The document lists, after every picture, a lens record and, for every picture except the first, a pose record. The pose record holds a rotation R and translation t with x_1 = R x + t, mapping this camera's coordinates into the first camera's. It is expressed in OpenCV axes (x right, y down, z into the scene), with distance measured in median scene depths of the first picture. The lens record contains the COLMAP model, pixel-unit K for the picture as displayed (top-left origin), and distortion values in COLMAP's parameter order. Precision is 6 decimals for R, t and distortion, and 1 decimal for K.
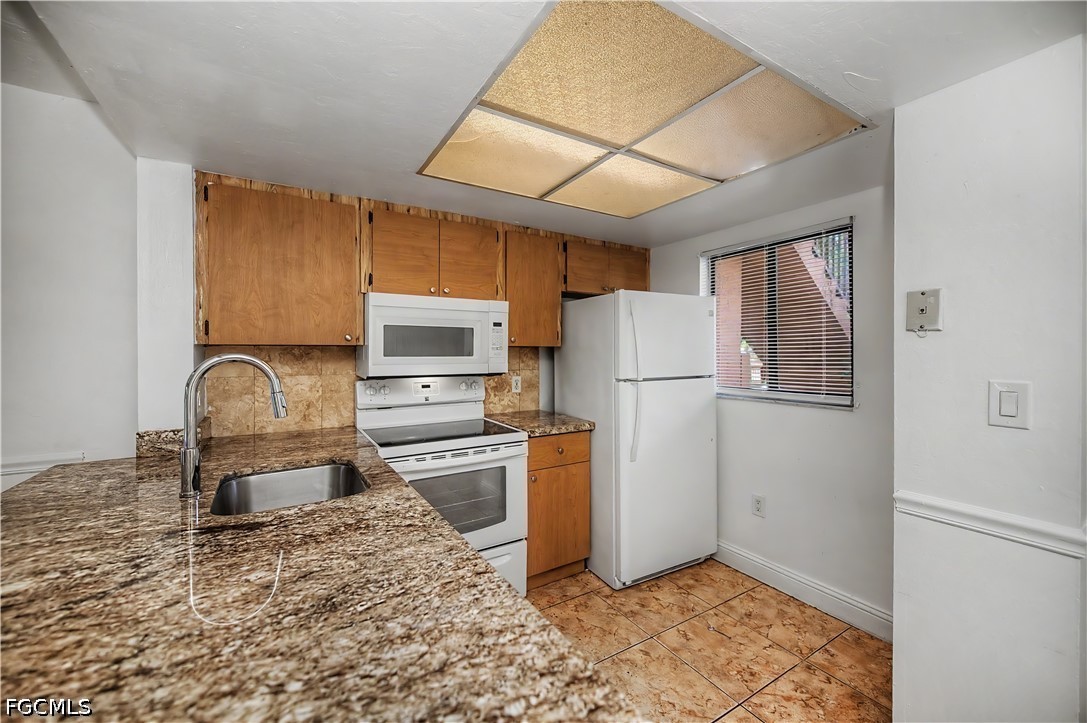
lens RADIAL K [[434.8, 0, 544.6], [0, 434.8, 348.5], [0, 0, 1]] dist [0.000004, -0.002330]
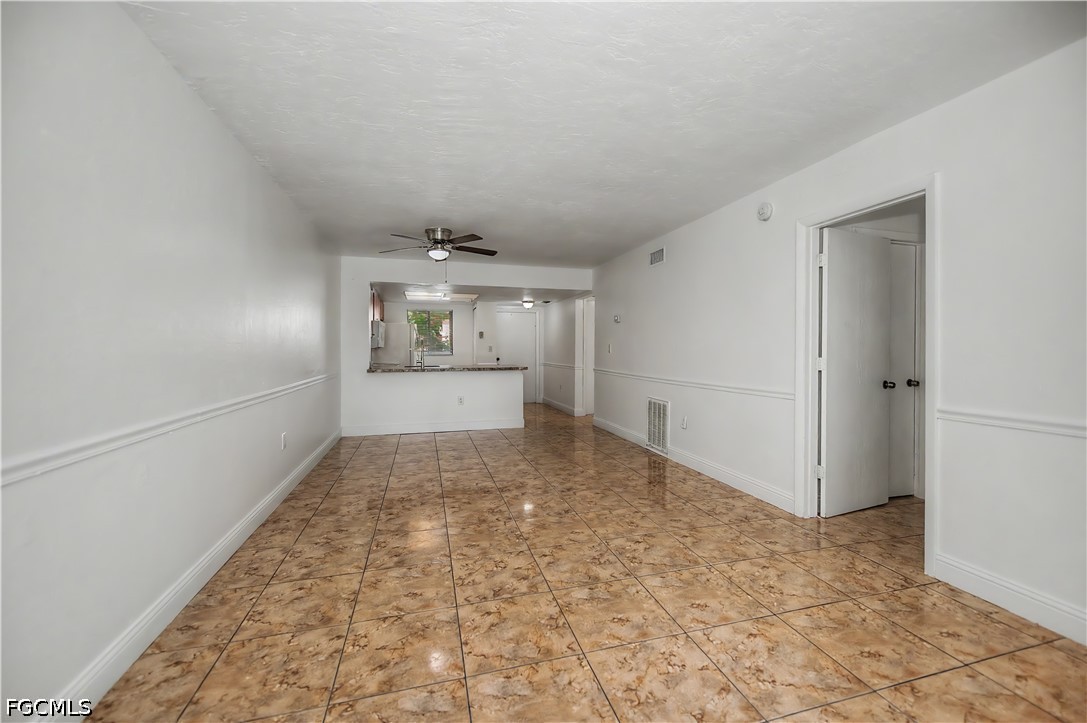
lens RADIAL K [[434.8, 0, 554.1], [0, 434.8, 351.7], [0, 0, 1]] dist [0.000004, -0.002330]
pose [[0.270088, -0.005942, 0.962817, -3.284324], [-0.005708, 0.999954, 0.007772, 0.068844], [-0.962819, -0.007595, 0.270042, -1.161495]]
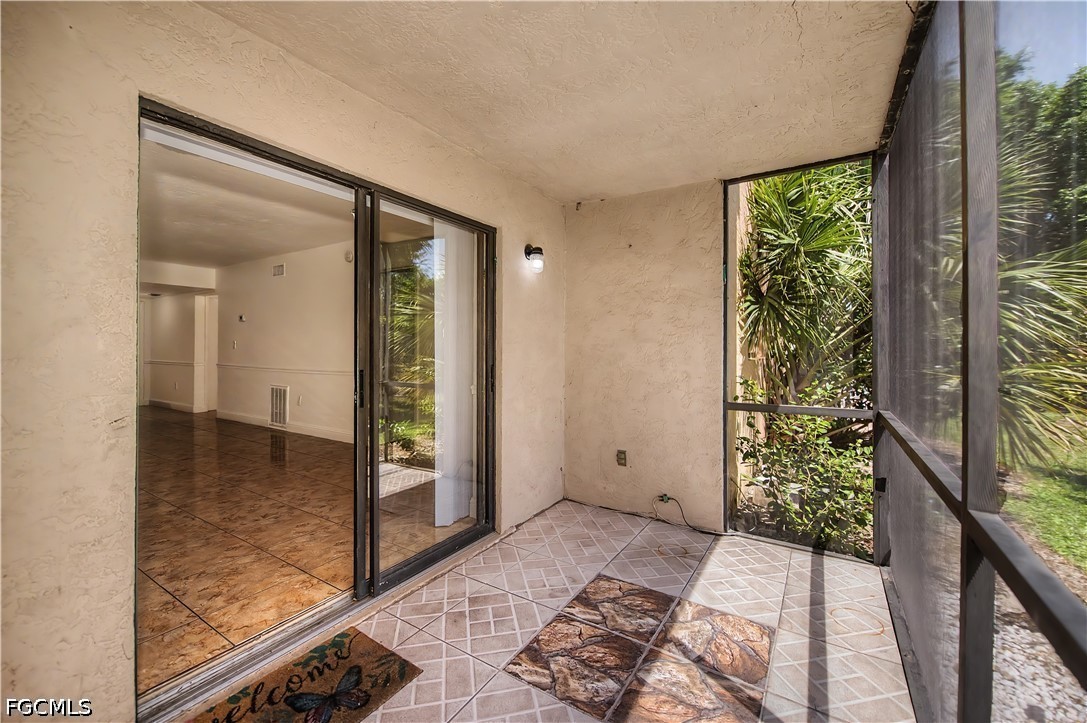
lens RADIAL K [[434.8, 0, 545.1], [0, 434.8, 345.9], [0, 0, 1]] dist [0.000004, -0.002330]
pose [[-0.433776, 0.002646, 0.901017, -4.293656], [-0.007375, 0.999952, -0.006487, 0.082439], [-0.900991, -0.009459, -0.433735, -1.415309]]
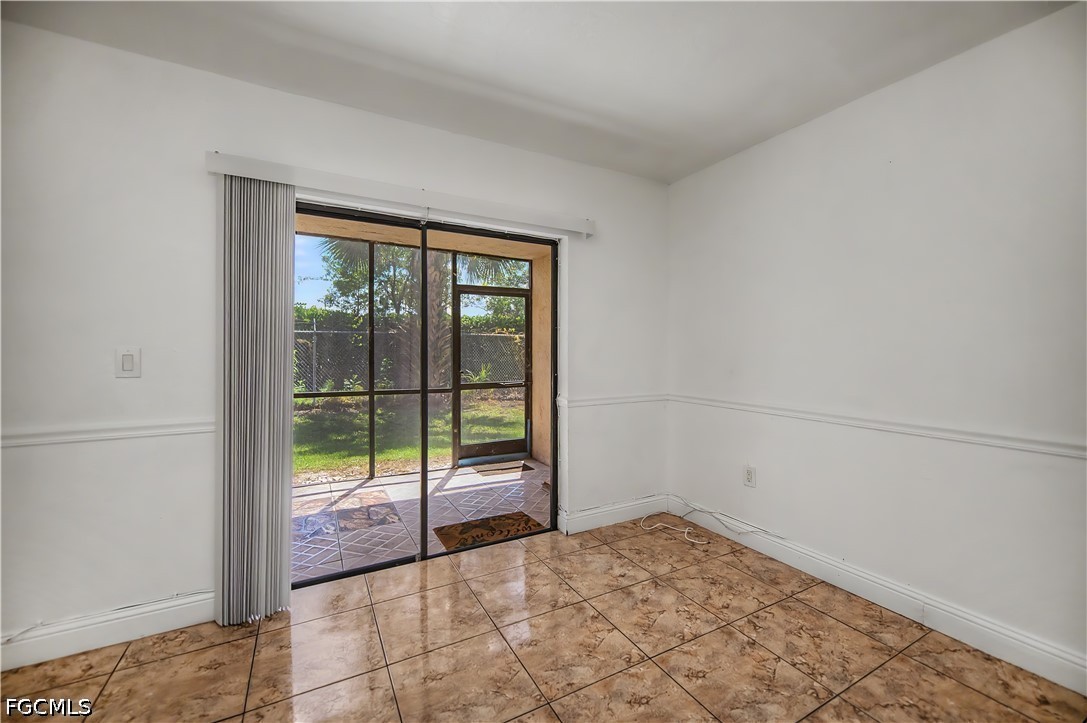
lens RADIAL K [[434.8, 0, 547.4], [0, 434.8, 352.7], [0, 0, 1]] dist [0.000004, -0.002330]
pose [[-0.059746, 0.008472, -0.998178, -1.942552], [0.005569, 0.999951, 0.008153, 0.061062], [0.998198, -0.005072, -0.059790, -1.069173]]
